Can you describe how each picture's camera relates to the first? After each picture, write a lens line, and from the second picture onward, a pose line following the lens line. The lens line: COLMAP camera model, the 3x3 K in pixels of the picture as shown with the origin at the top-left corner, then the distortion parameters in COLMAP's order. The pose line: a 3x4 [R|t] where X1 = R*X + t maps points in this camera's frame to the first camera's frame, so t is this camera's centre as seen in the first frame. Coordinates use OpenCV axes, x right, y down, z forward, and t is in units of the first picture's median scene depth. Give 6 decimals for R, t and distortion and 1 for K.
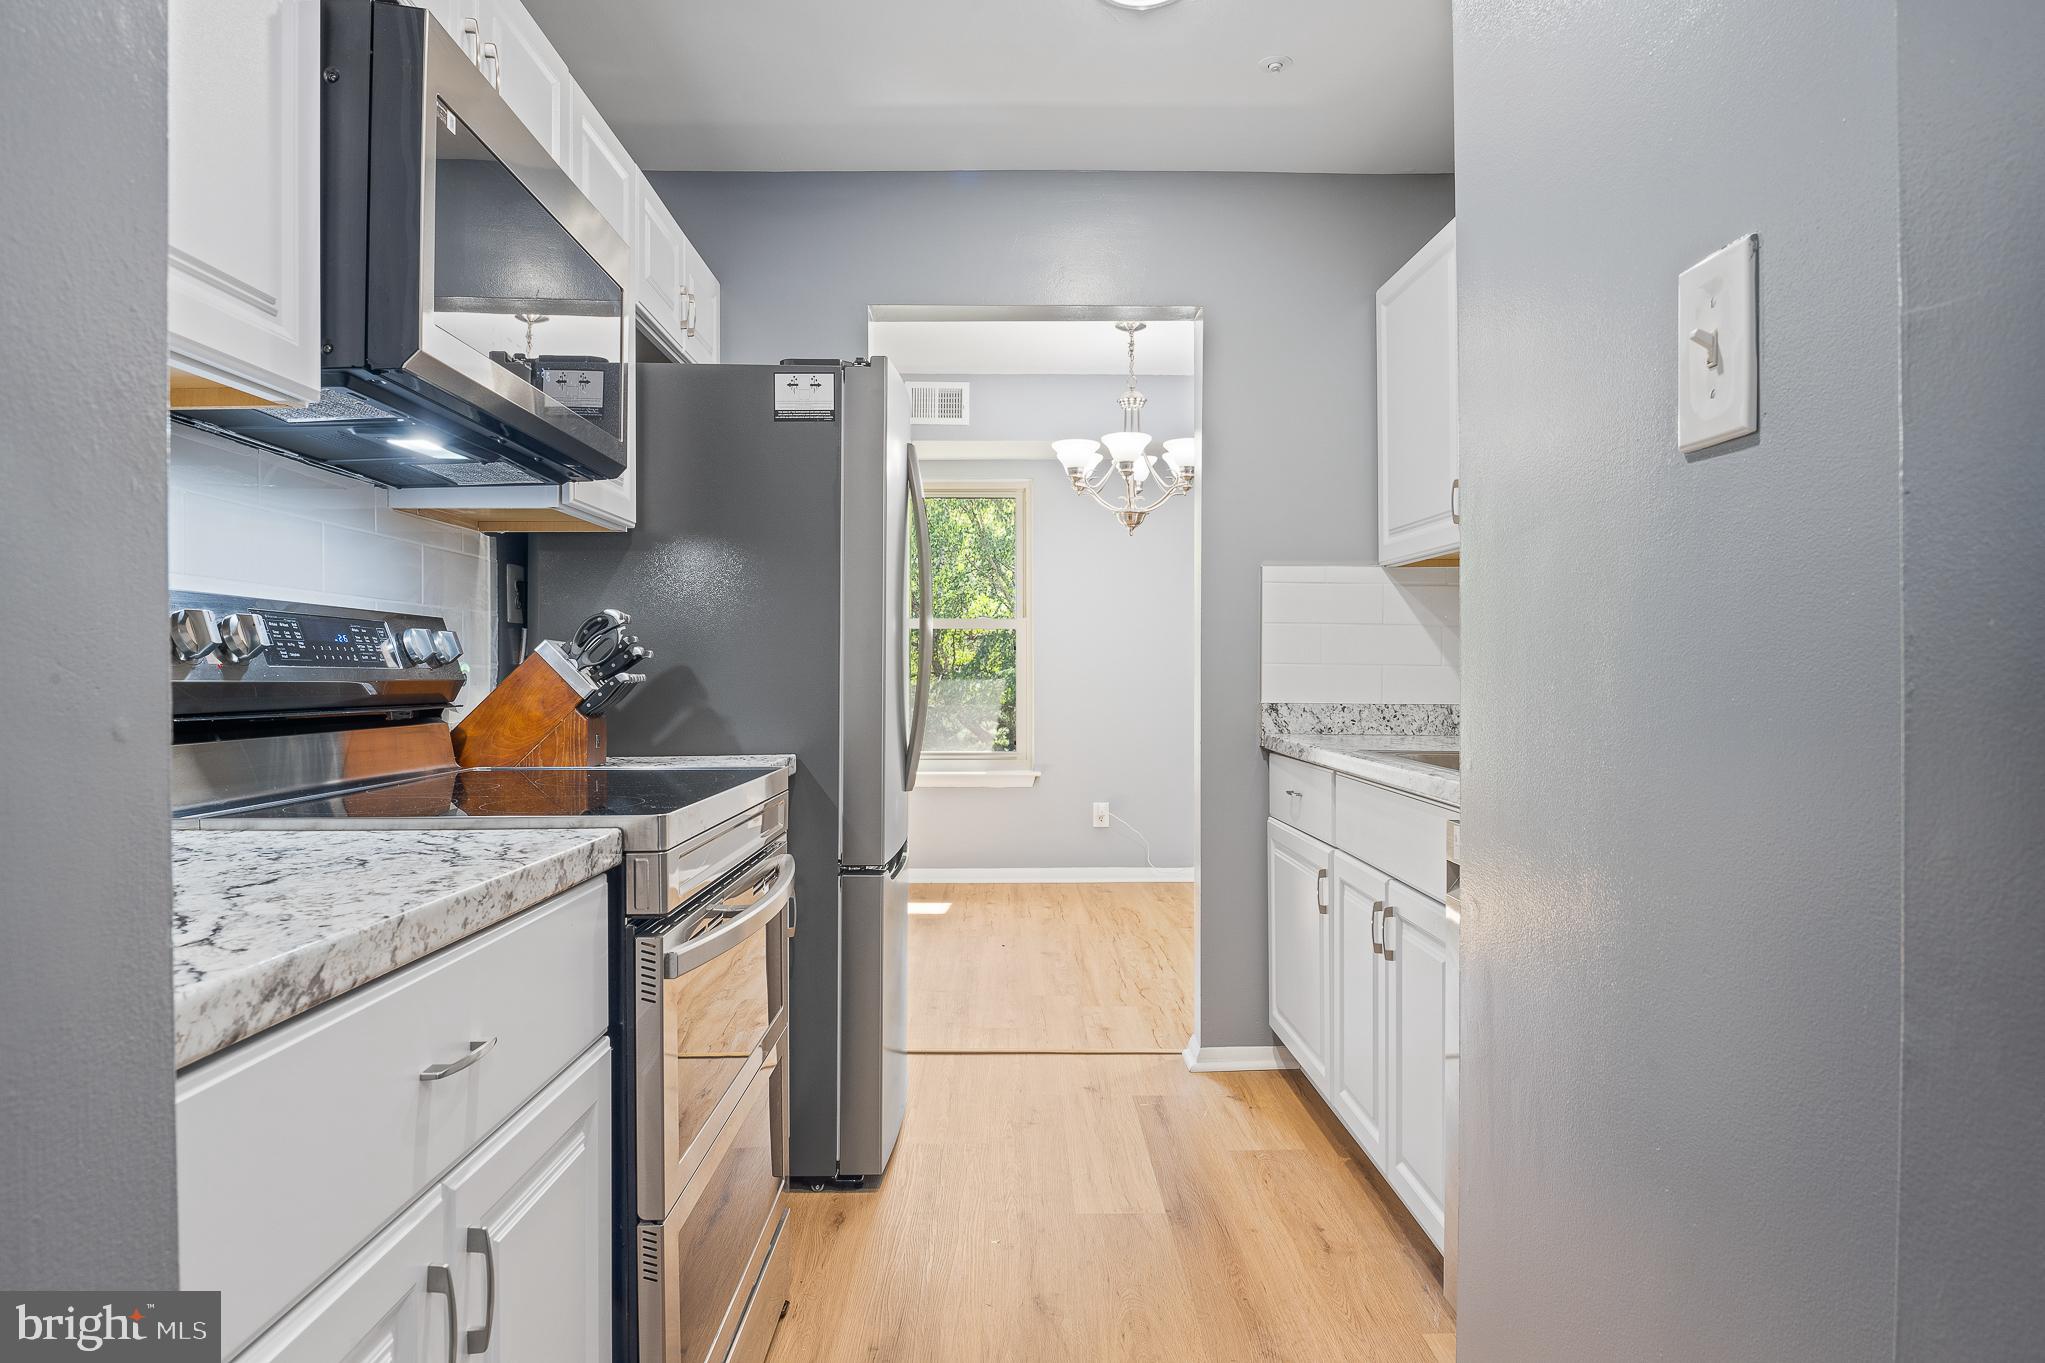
lens RADIAL K [[1220.3, 0, 1018.6], [0, 1220.3, 671.8], [0, 0, 1]] dist [0.002438, -0.000844]
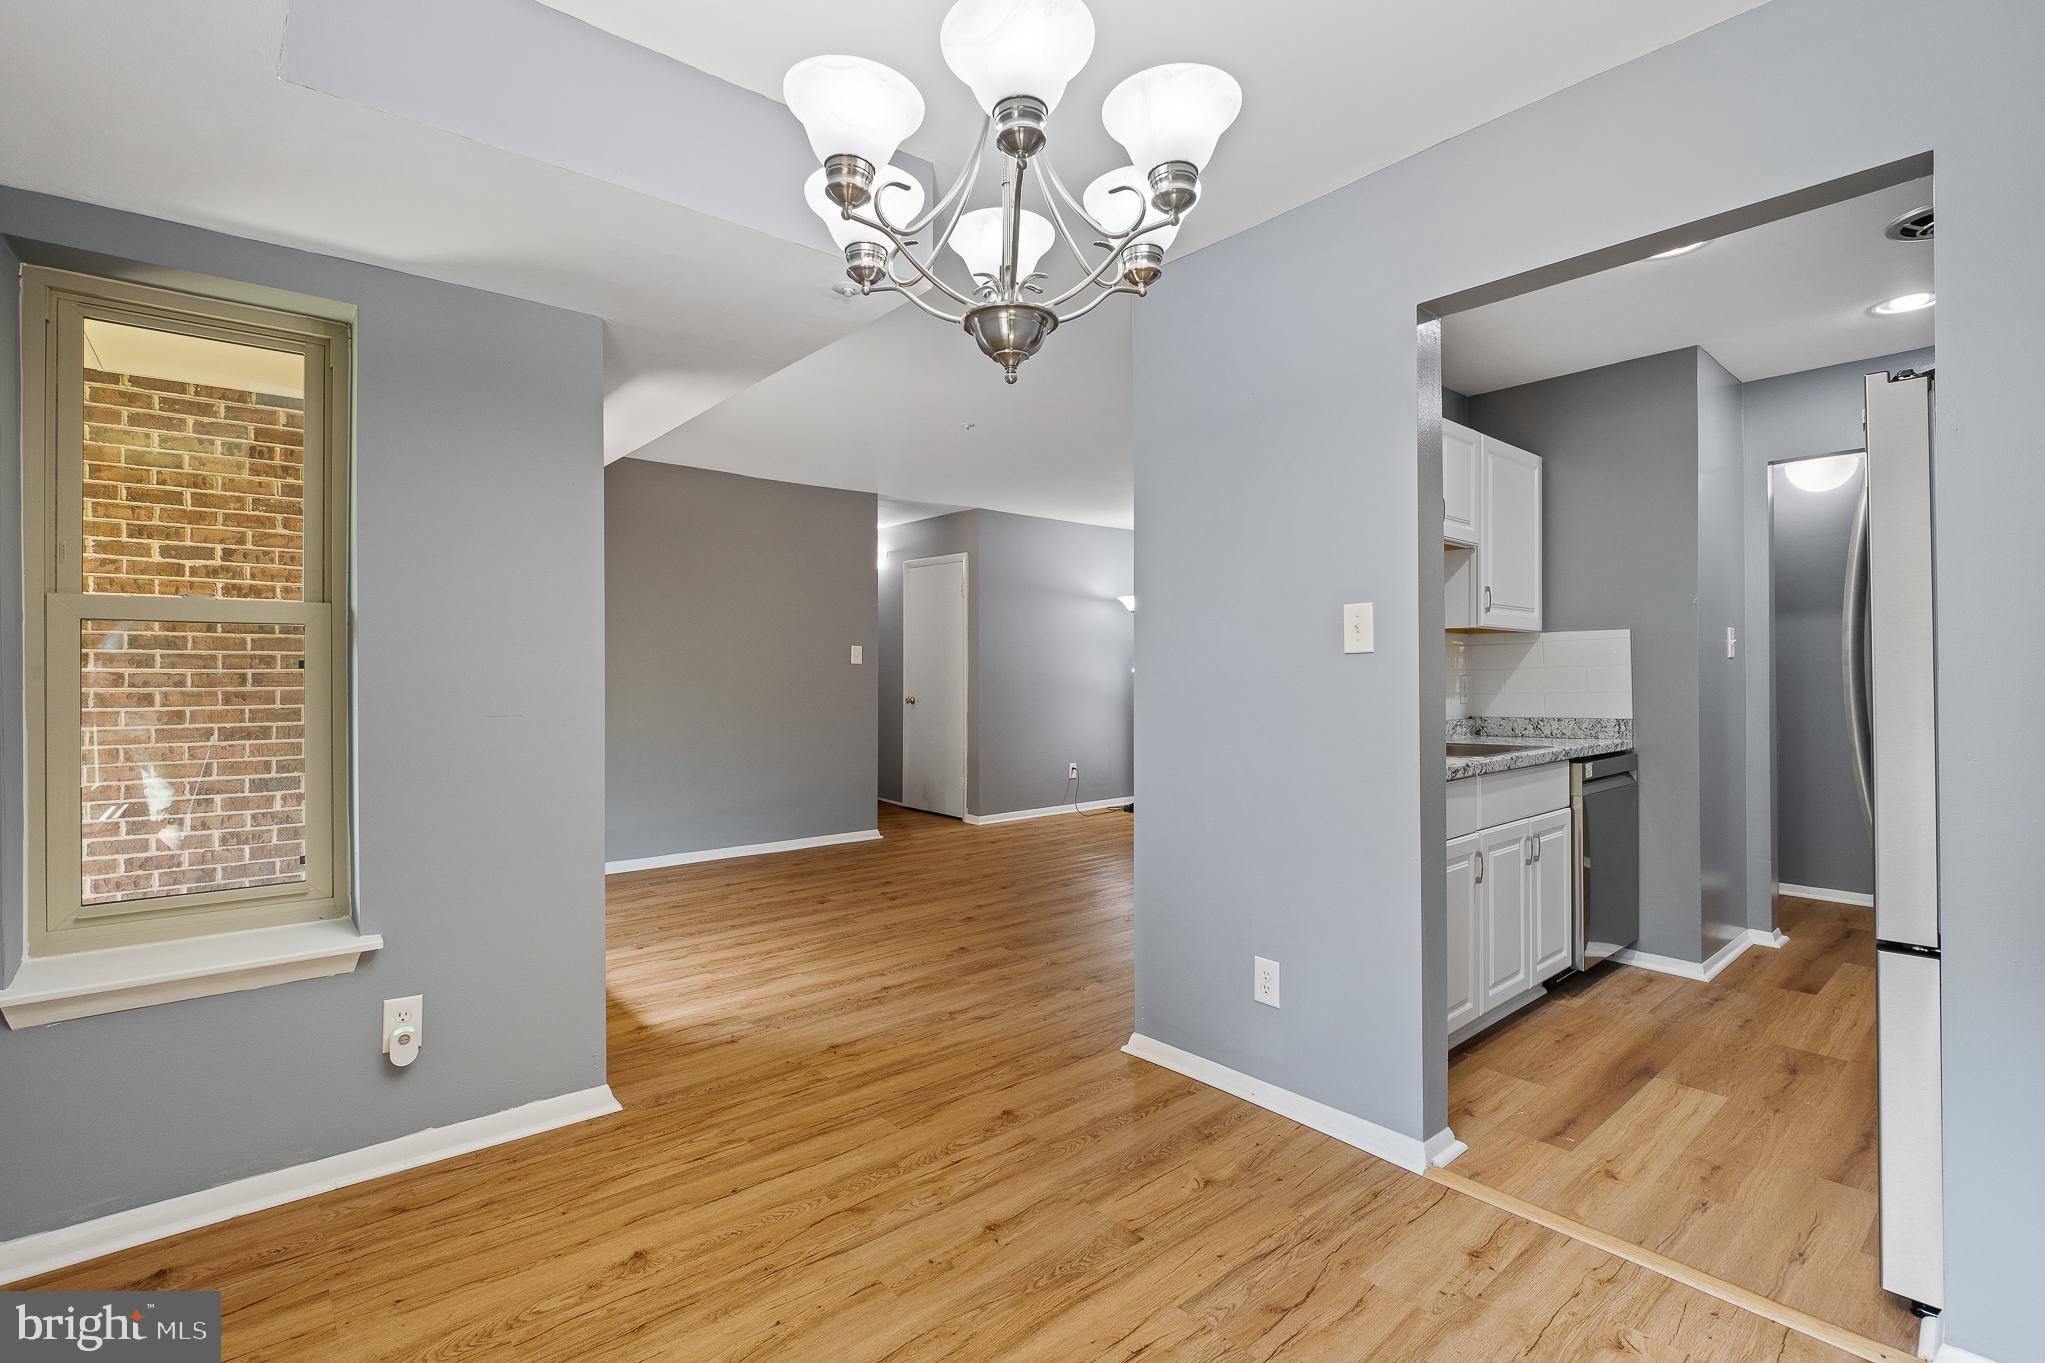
lens RADIAL K [[935.9, 0, 1019.5], [0, 935.9, 668.0], [0, 0, 1]] dist [-0.013938, 0.001216]
pose [[-0.643483, 0.004706, 0.765446, -0.205964], [0.004430, 0.999987, -0.002424, -0.040147], [-0.765448, 0.001832, -0.643496, 1.949444]]
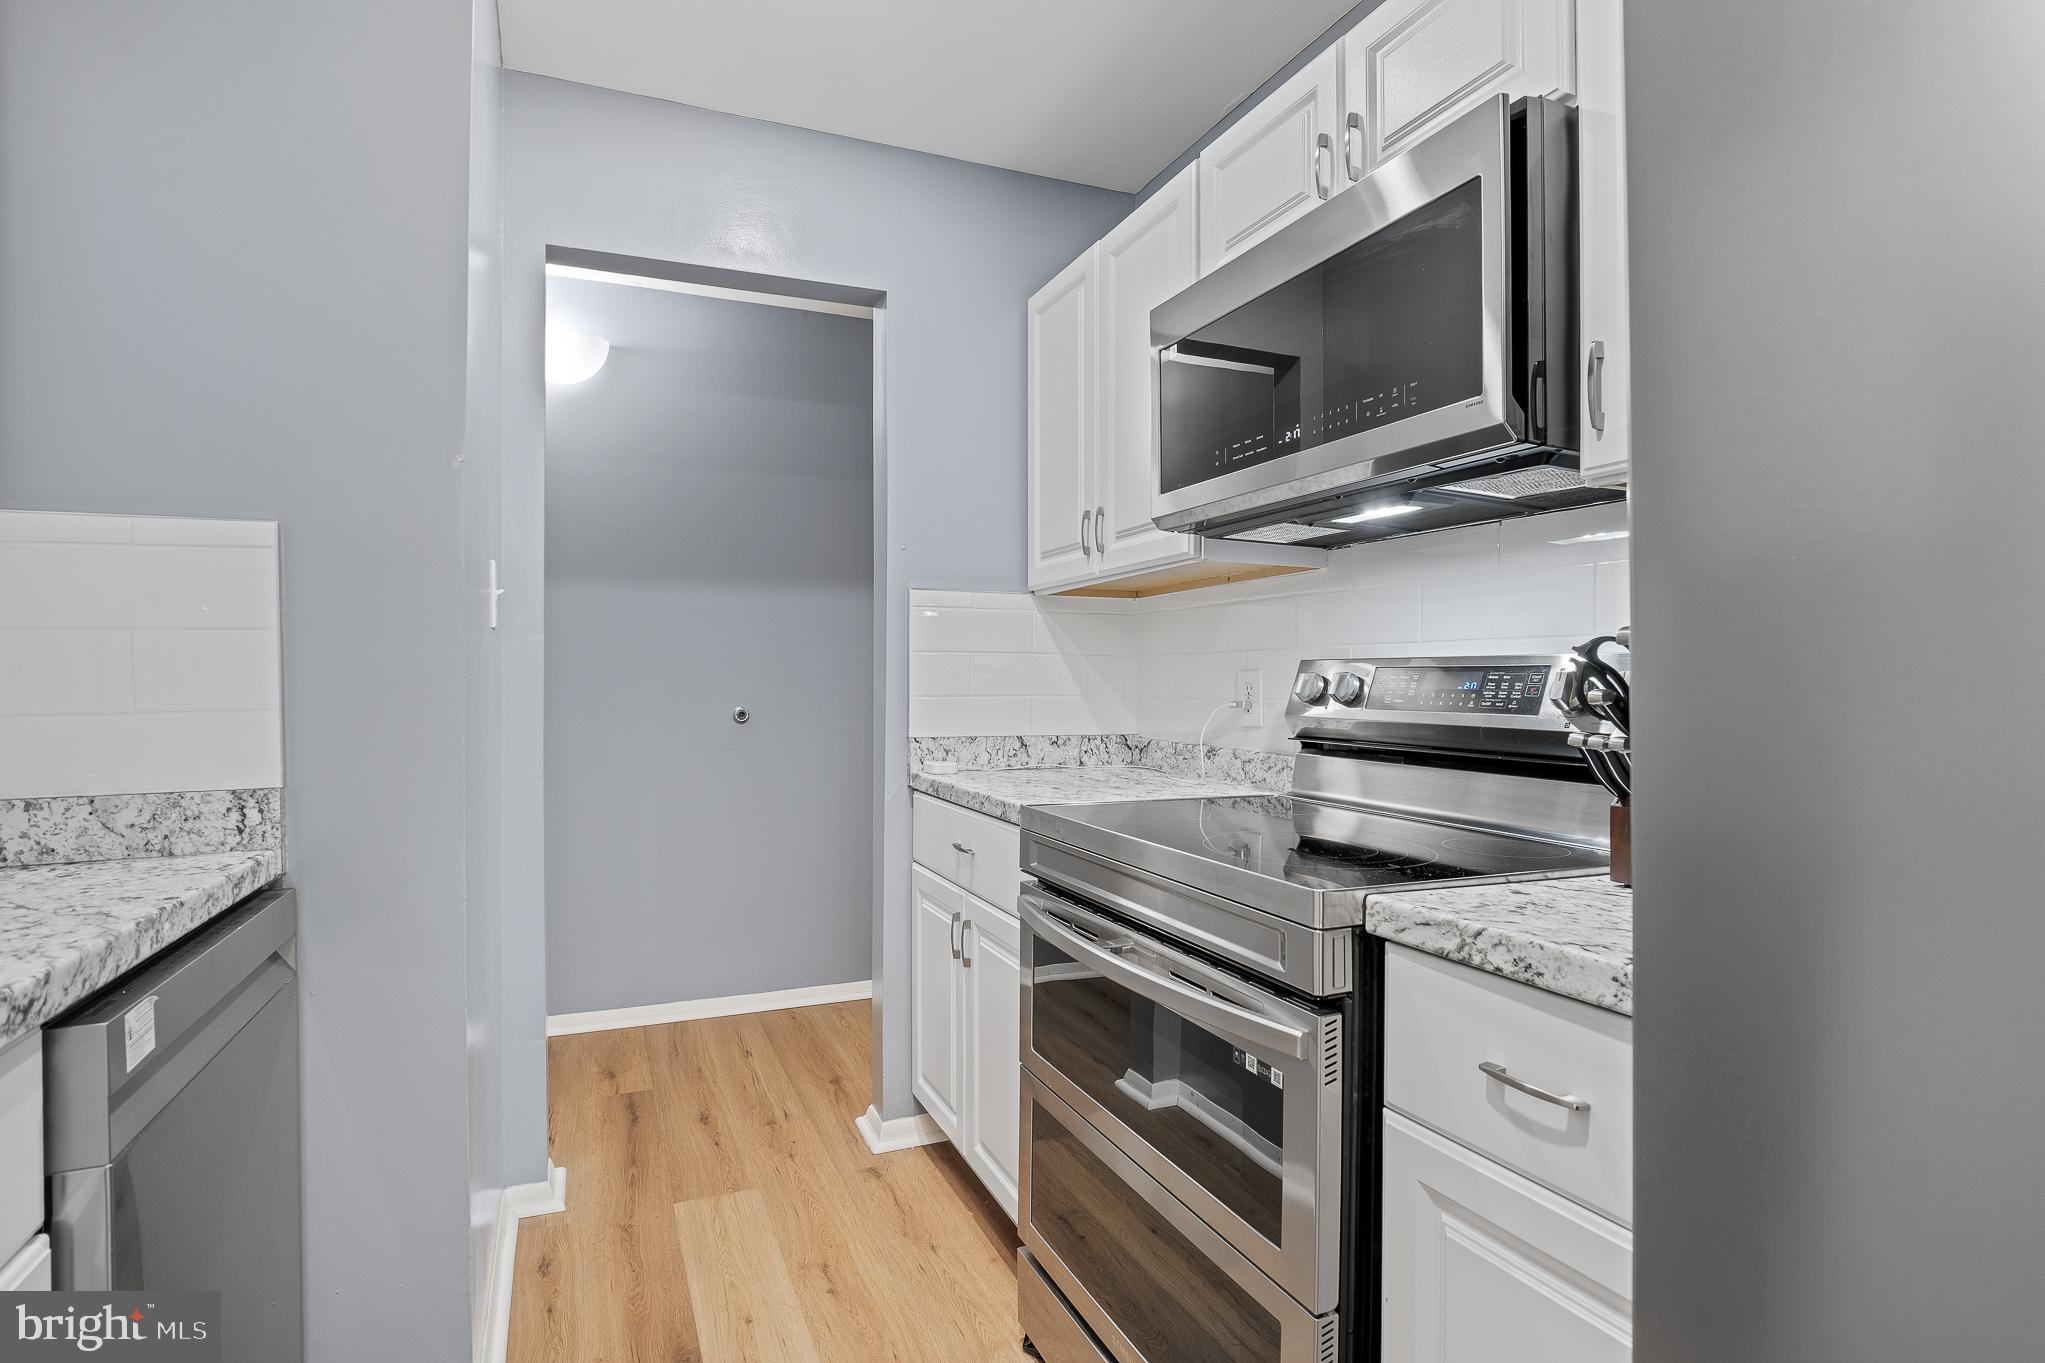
lens RADIAL K [[1029.3, 0, 1010.9], [0, 1029.3, 689.8], [0, 0, 1]] dist [-0.002143, -0.009572]
pose [[-0.928044, -0.000442, -0.372469, 0.101240], [-0.003261, 0.999971, 0.006939, -0.018513], [0.372455, 0.007655, -0.928019, 1.029942]]
